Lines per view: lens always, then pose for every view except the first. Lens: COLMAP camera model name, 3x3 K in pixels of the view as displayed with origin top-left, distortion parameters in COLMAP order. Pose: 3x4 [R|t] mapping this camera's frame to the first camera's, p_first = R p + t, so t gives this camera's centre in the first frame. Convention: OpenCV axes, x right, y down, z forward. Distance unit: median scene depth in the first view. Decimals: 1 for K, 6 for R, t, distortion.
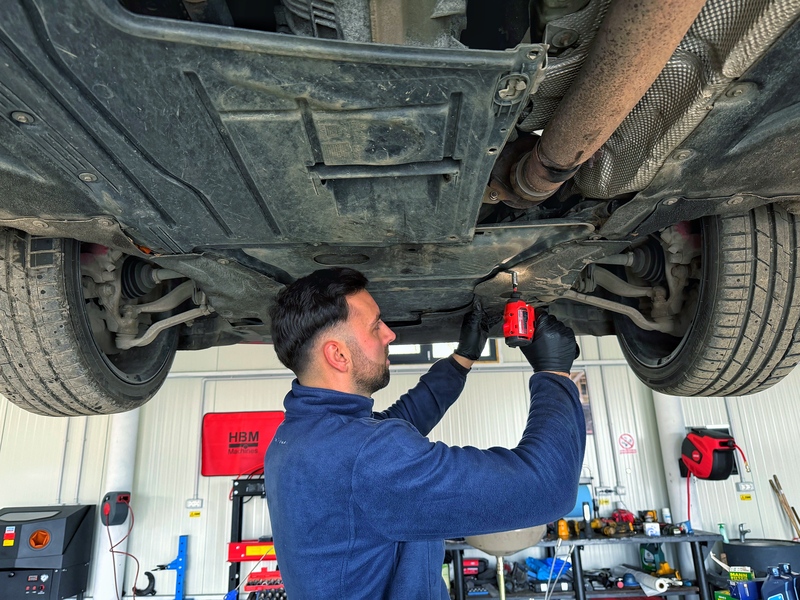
lens RADIAL K [[560.1, 0, 375.8], [0, 560.1, 283.9], [0, 0, 1]] dist [-0.006716, -0.005914]
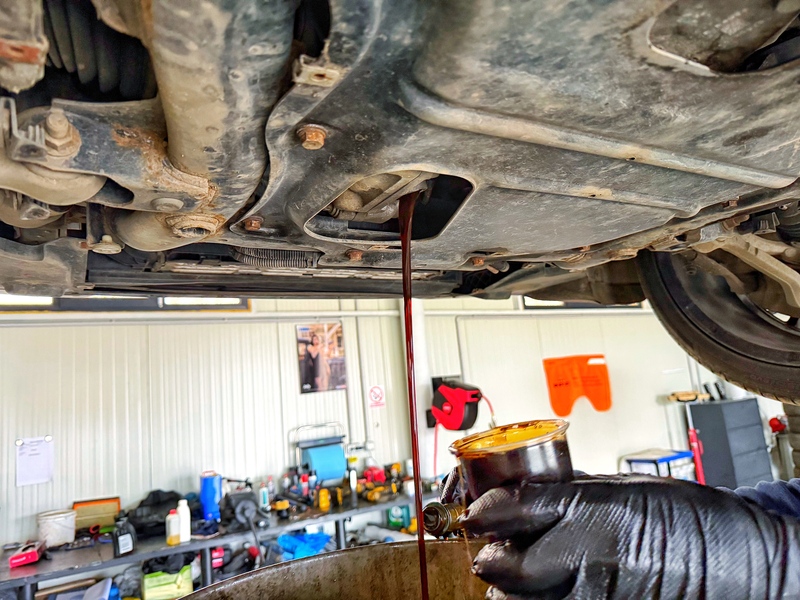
lens RADIAL K [[560.1, 0, 375.8], [0, 560.1, 283.9], [0, 0, 1]] dist [-0.006716, -0.005914]
pose [[0.844964, 0.038729, 0.533419, -0.078696], [-0.095850, 0.992193, 0.079792, 0.015211], [-0.526164, -0.118550, 0.842079, 0.217360]]
